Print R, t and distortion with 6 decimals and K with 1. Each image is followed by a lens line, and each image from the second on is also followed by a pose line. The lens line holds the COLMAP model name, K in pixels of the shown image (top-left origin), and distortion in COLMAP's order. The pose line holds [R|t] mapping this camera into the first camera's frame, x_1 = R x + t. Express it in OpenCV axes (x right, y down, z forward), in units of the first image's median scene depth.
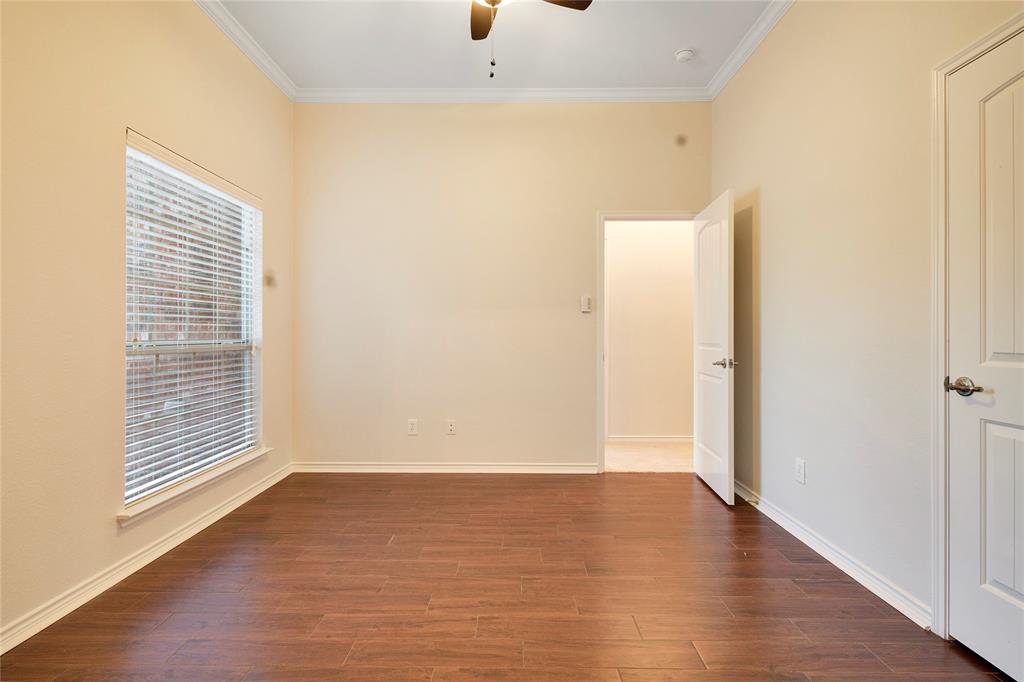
lens RADIAL K [[471.5, 0, 512.8], [0, 471.5, 336.8], [0, 0, 1]] dist [0.003766, 0.000212]
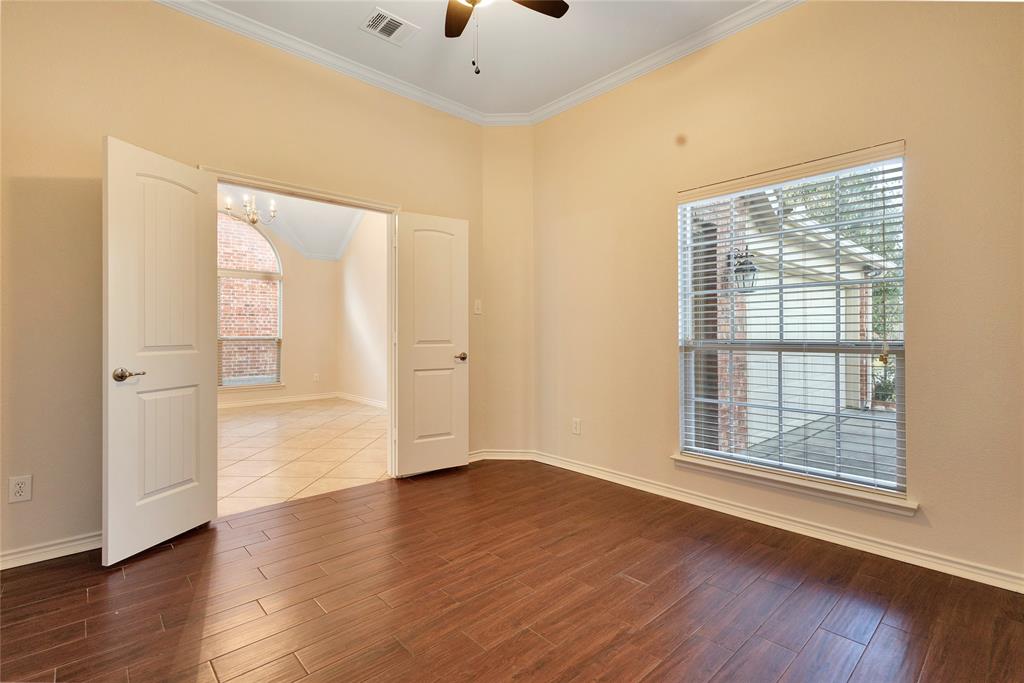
lens RADIAL K [[471.5, 0, 511.6], [0, 471.5, 337.7], [0, 0, 1]] dist [0.003766, 0.000212]
pose [[-0.732303, -0.000047, -0.680979, 0.537003], [-0.003189, 0.999989, 0.003361, -0.001369], [0.680971, 0.004633, -0.732296, 1.658805]]
